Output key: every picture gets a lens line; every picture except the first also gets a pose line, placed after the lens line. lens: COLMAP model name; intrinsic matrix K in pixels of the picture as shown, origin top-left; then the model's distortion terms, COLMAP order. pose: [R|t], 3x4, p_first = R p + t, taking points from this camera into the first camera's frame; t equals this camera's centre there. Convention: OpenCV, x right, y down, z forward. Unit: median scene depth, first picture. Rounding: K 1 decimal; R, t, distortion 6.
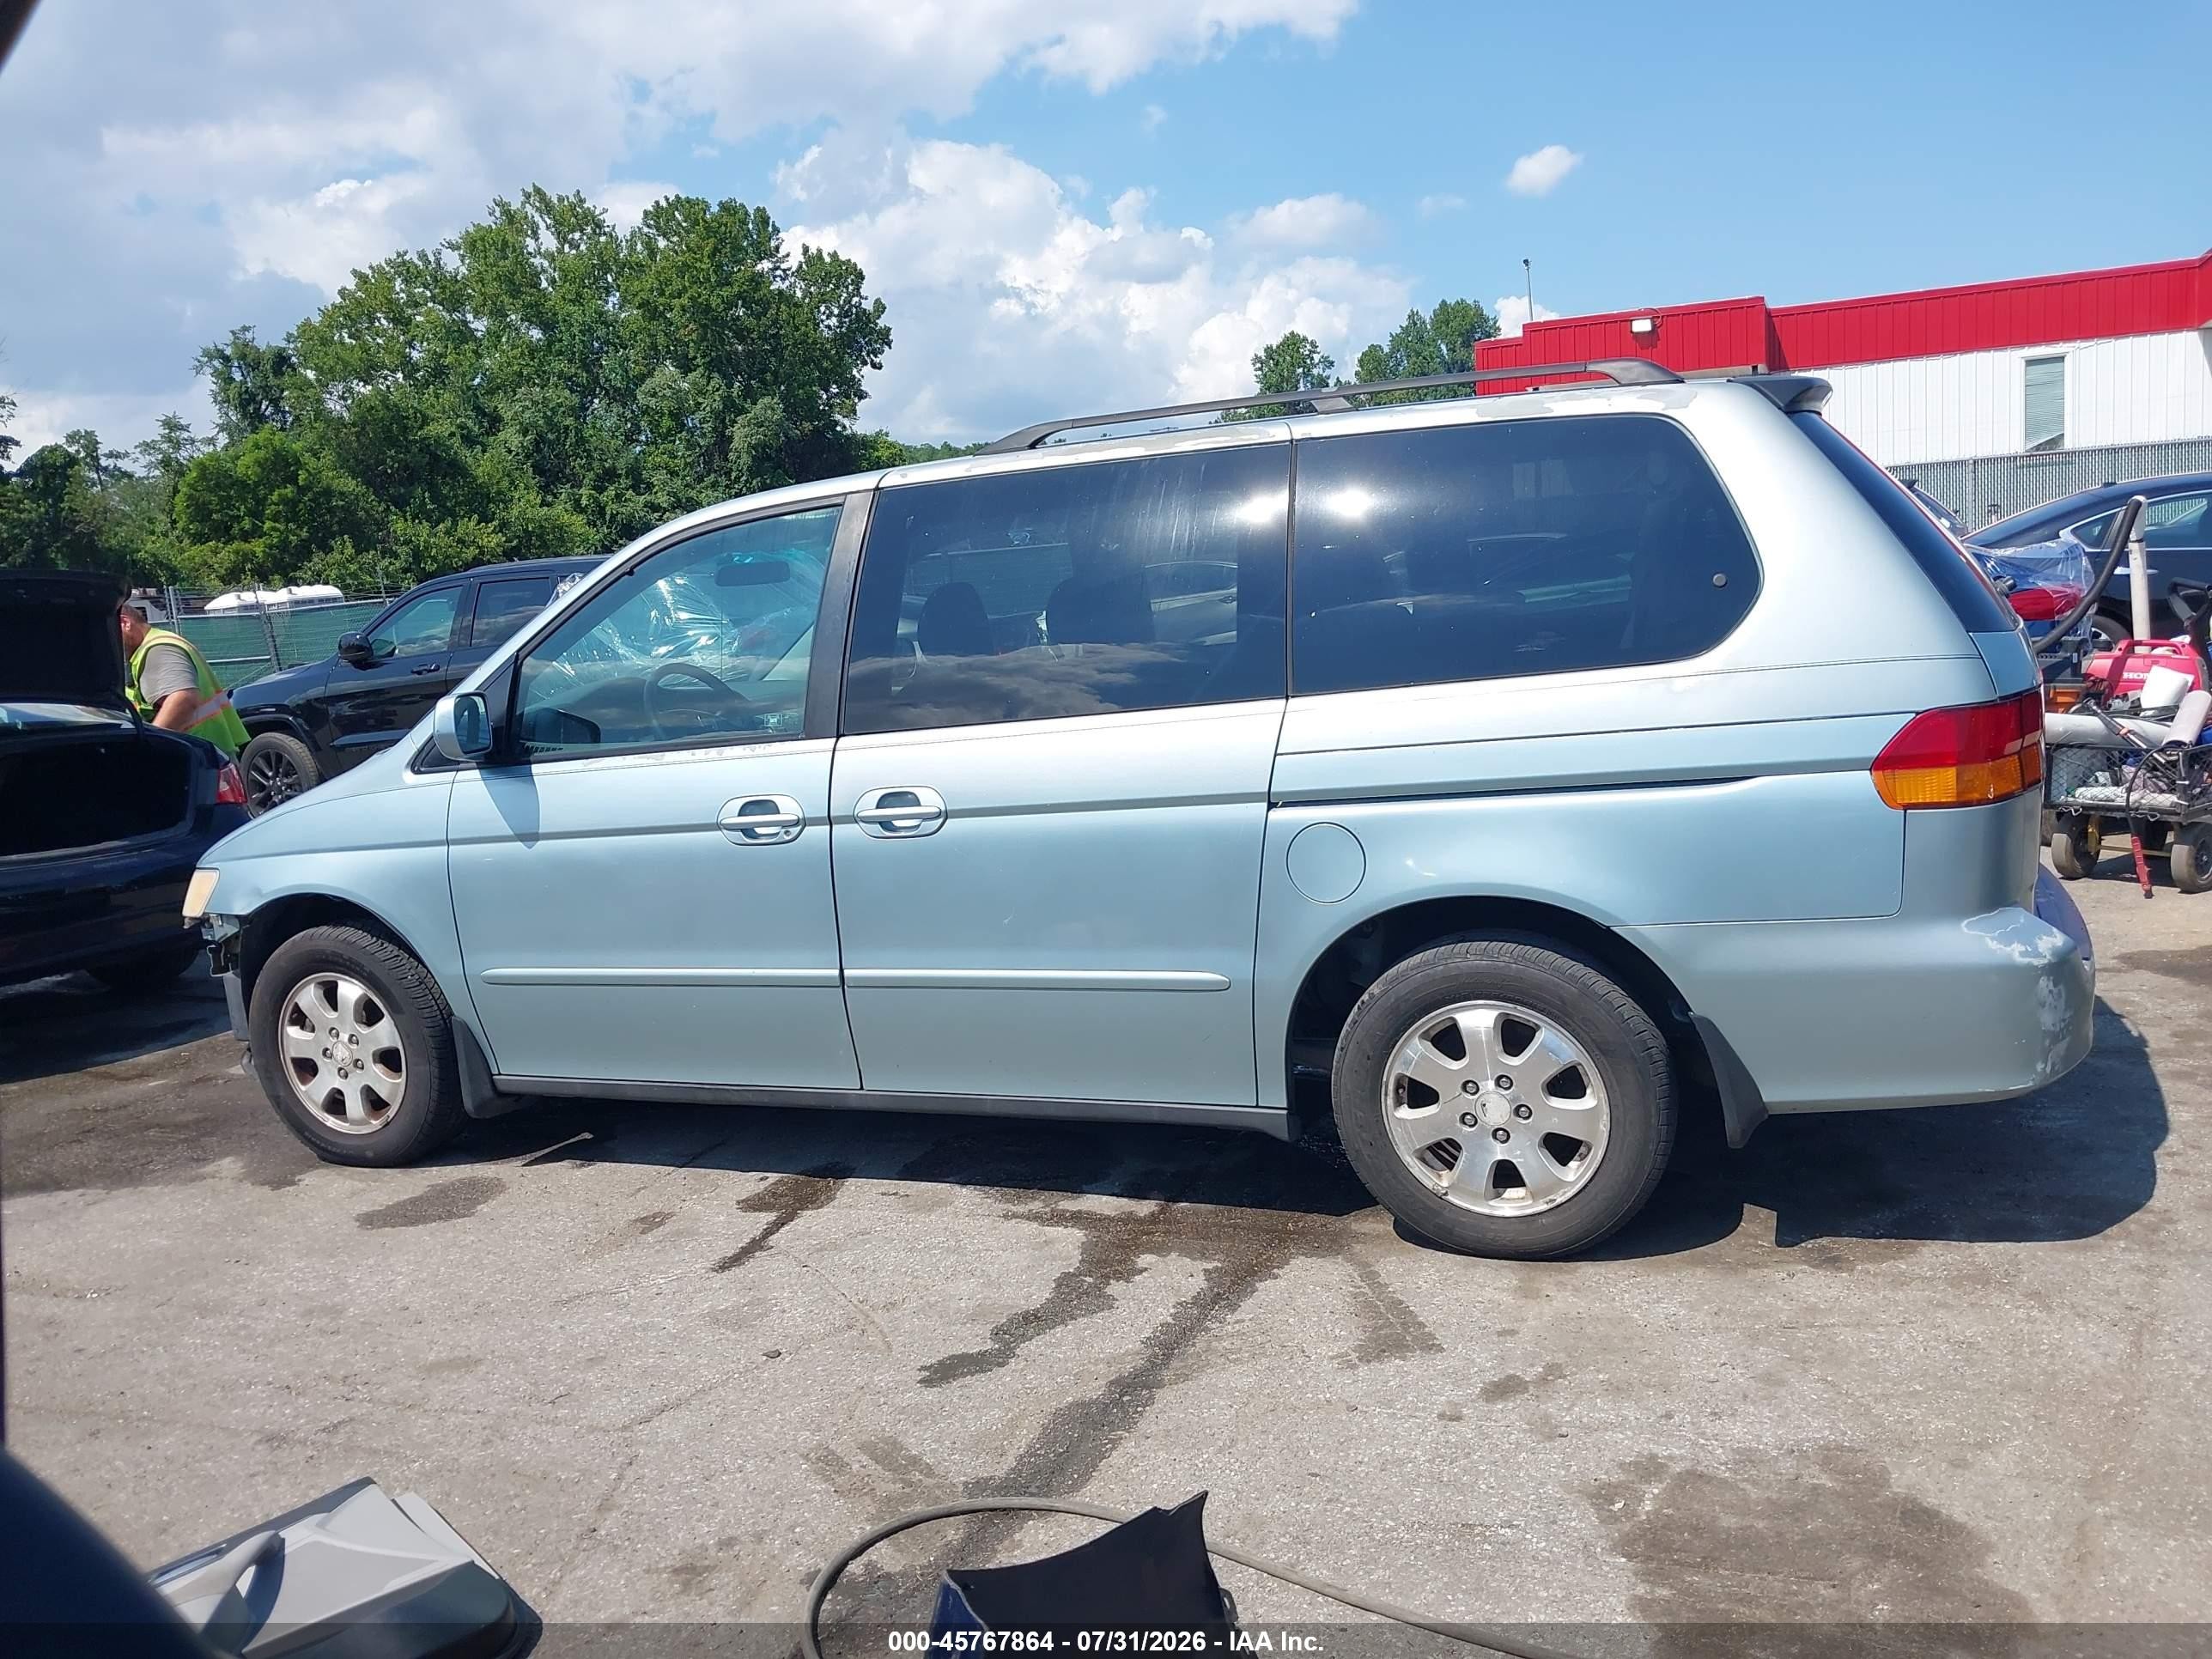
lens RADIAL K [[1692.3, 0, 1105.7], [0, 1692.3, 861.3], [0, 0, 1]] dist [0.002724, 0.000586]
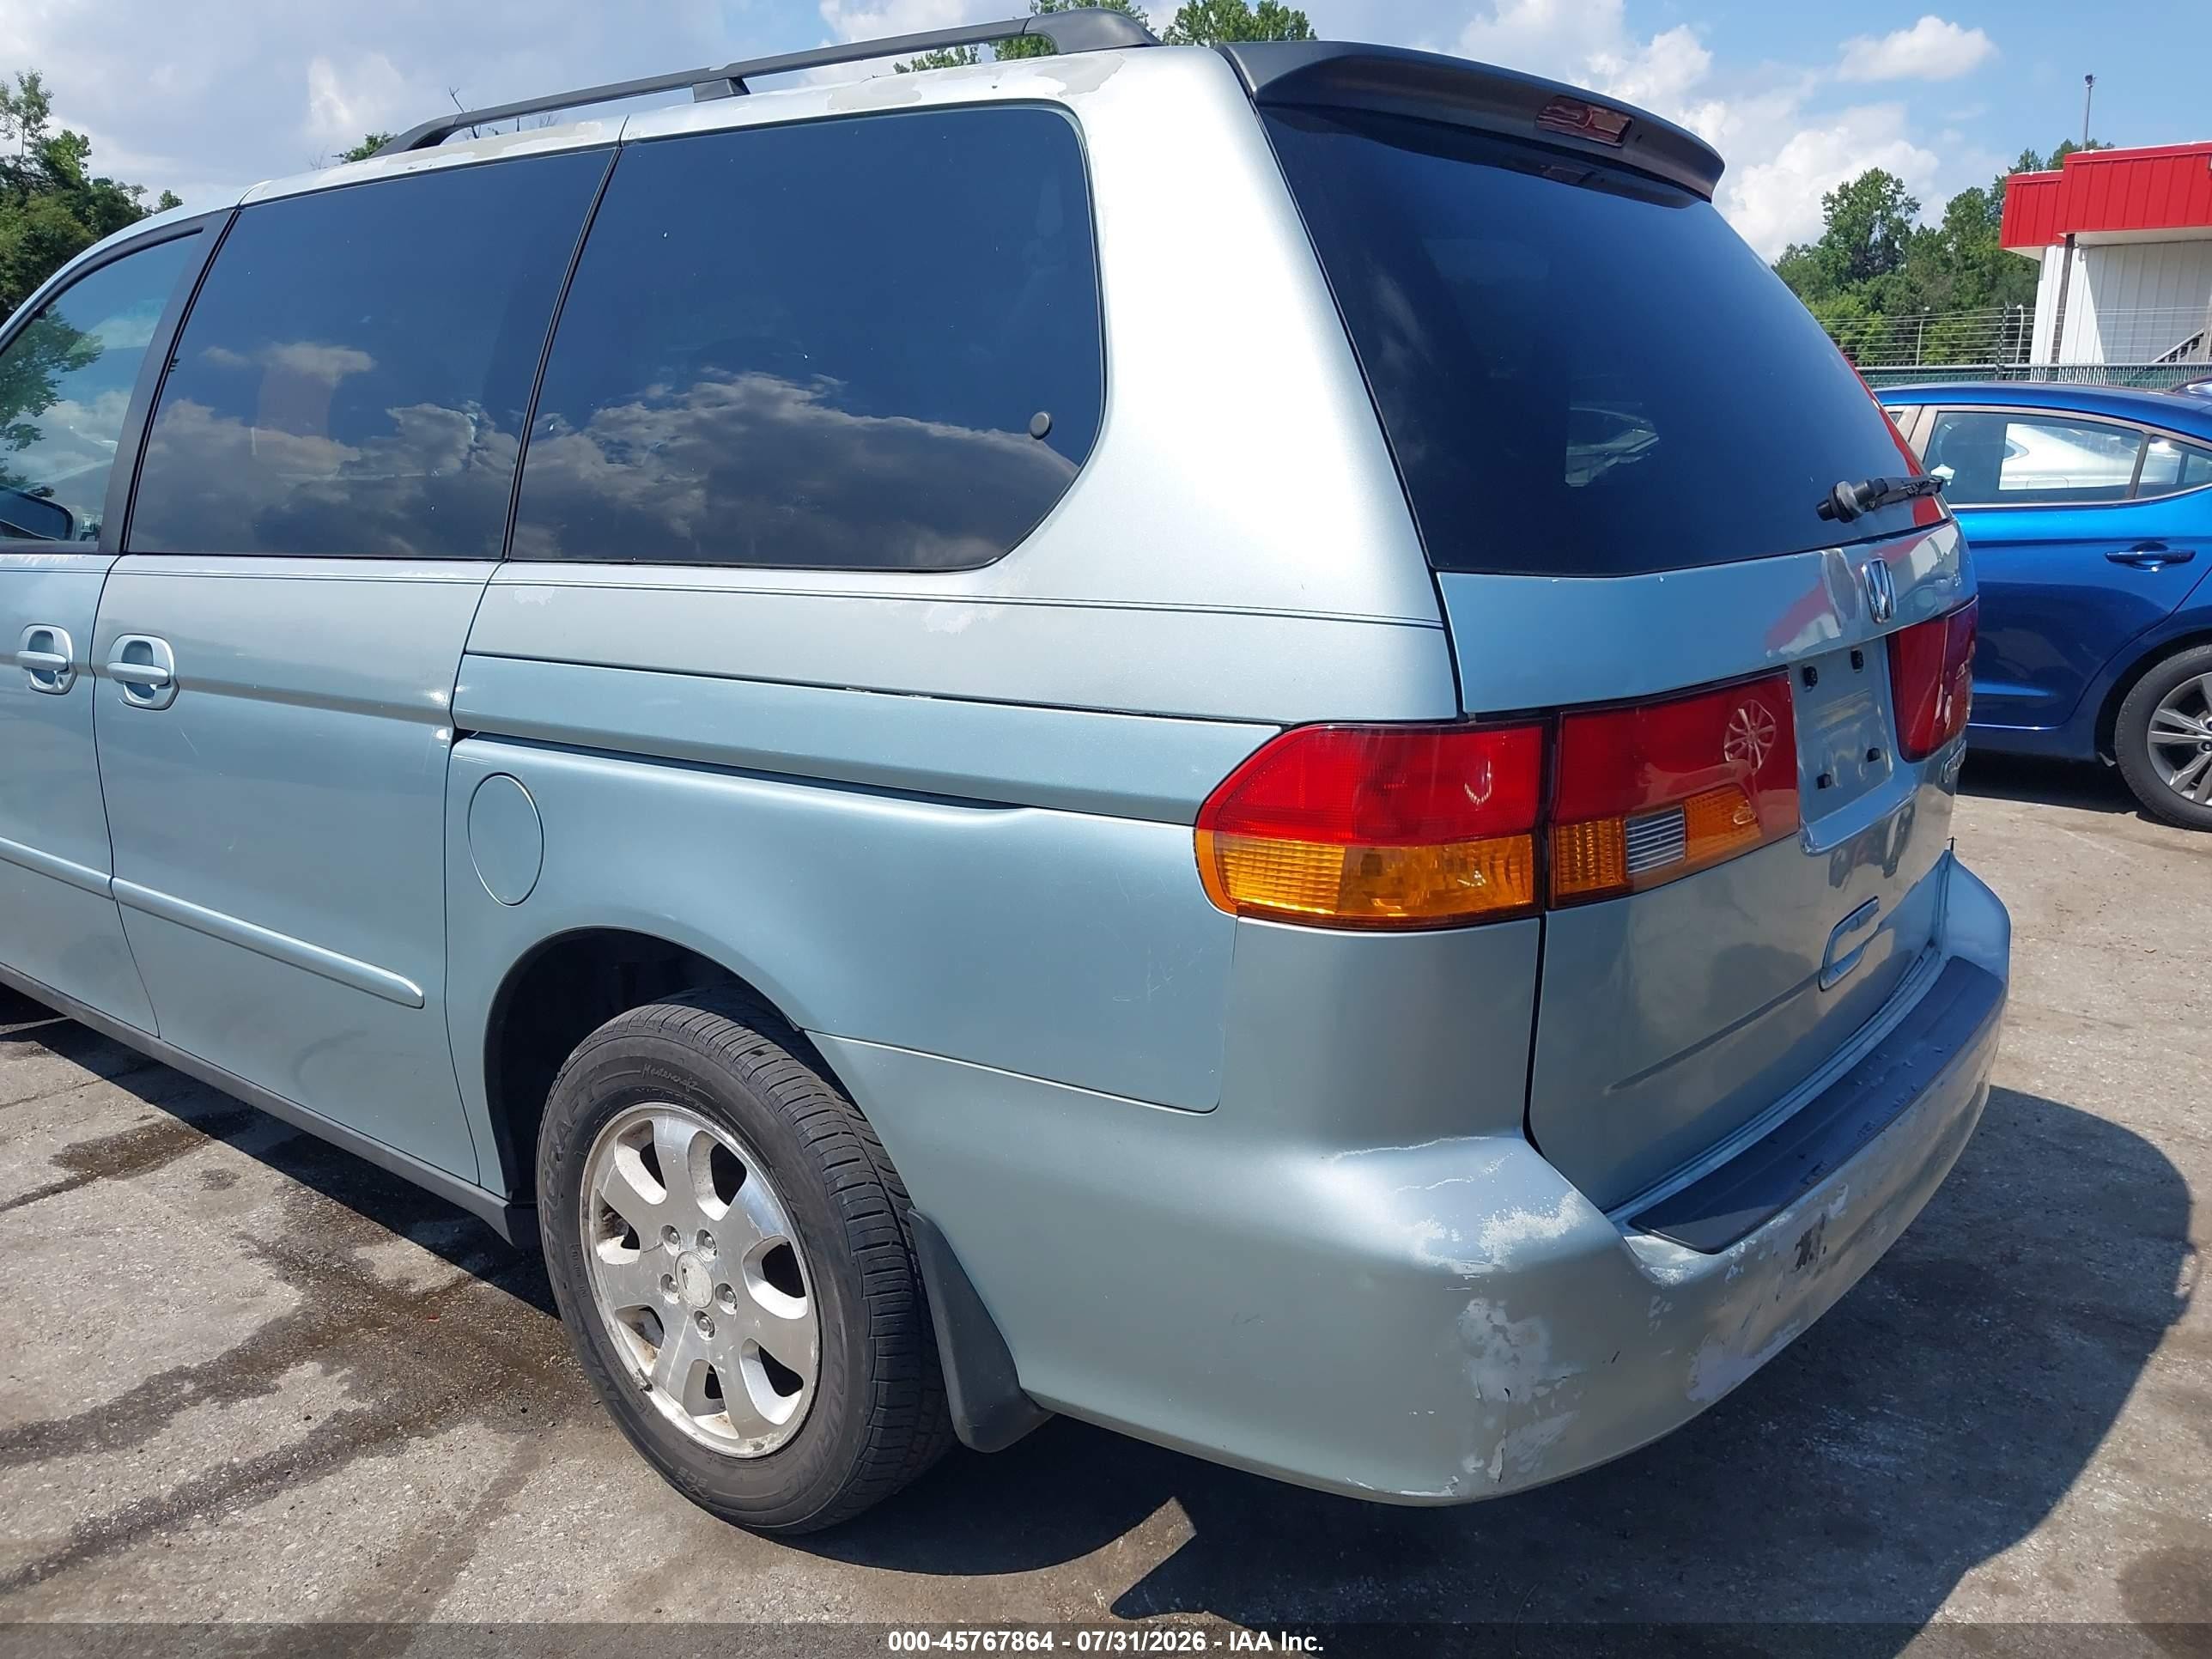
lens RADIAL K [[1719.3, 0, 1110.4], [0, 1719.3, 829.0], [0, 0, 1]] dist [-0.001643, -0.005340]
pose [[0.956960, 0.142040, -0.253084, 0.377340], [-0.122894, 0.988330, 0.090001, -0.064683], [0.262915, -0.055025, 0.963249, 0.341263]]
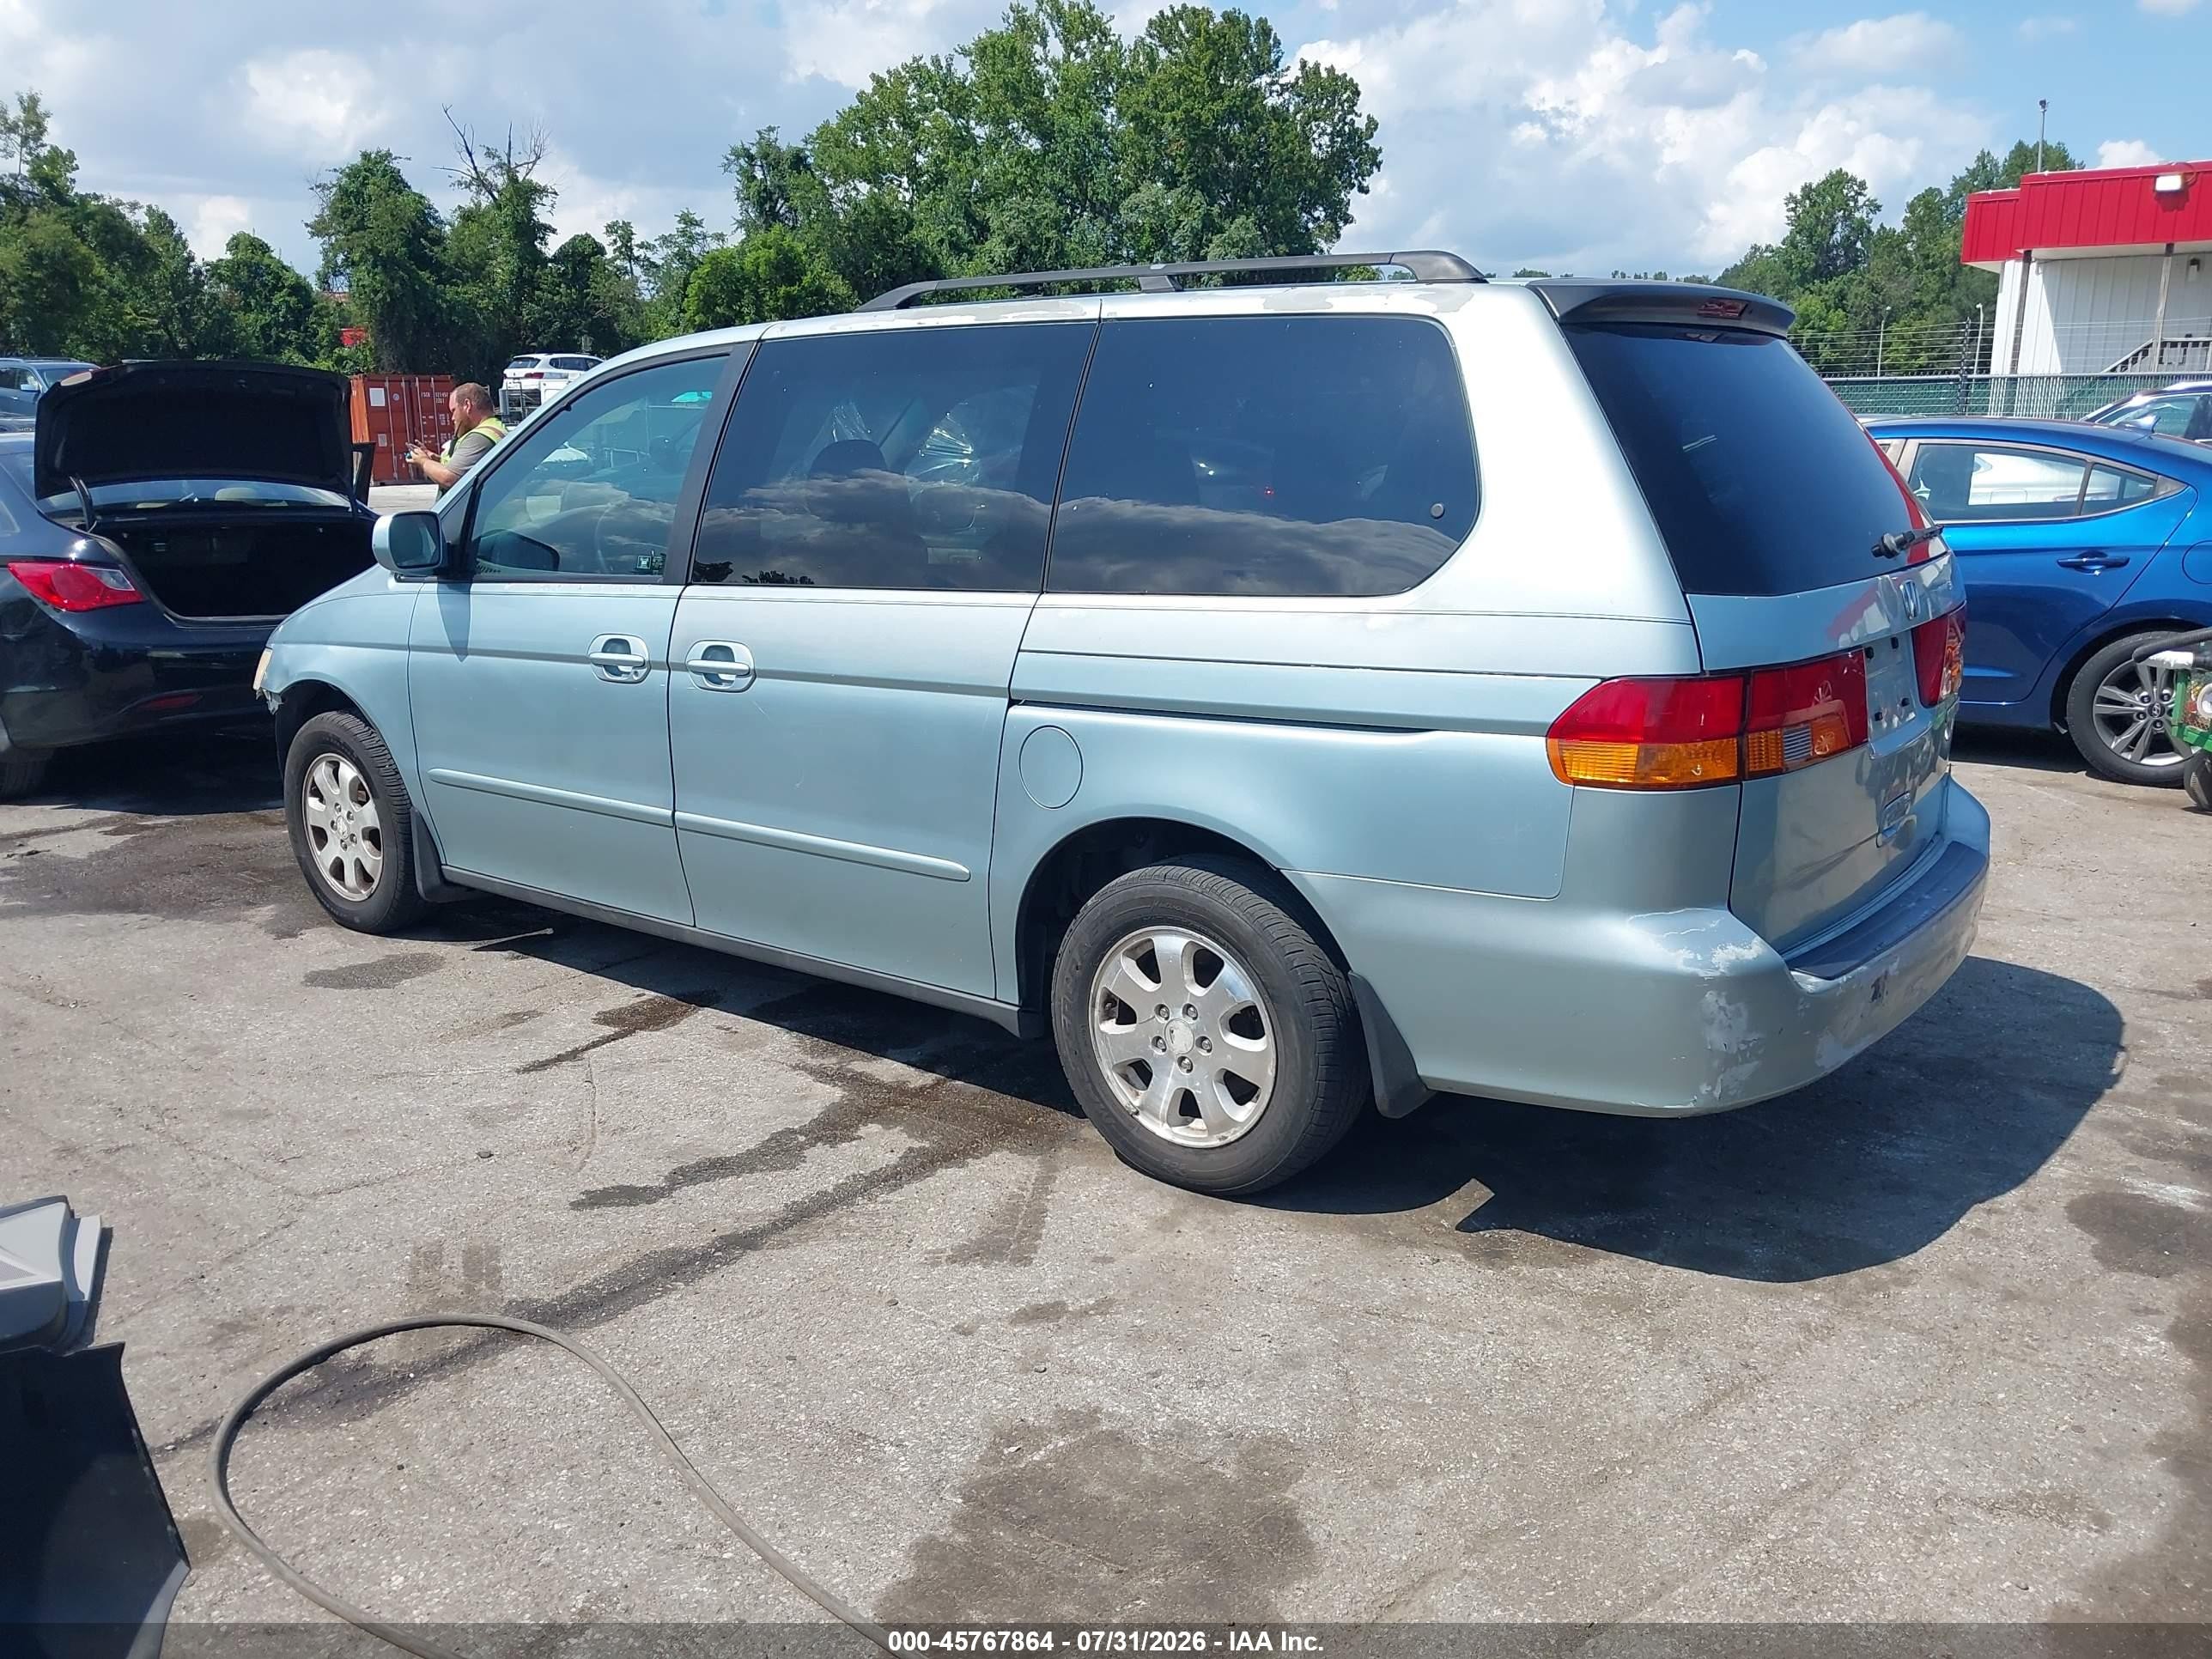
lens RADIAL K [[1708.0, 0, 1123.0], [0, 1708.0, 835.3], [0, 0, 1]] dist [-0.001733, 0.000175]
pose [[0.963478, 0.129937, -0.234151, 0.307432], [-0.111446, 0.989632, 0.090603, -0.039971], [0.243496, -0.061199, 0.967969, 0.039967]]
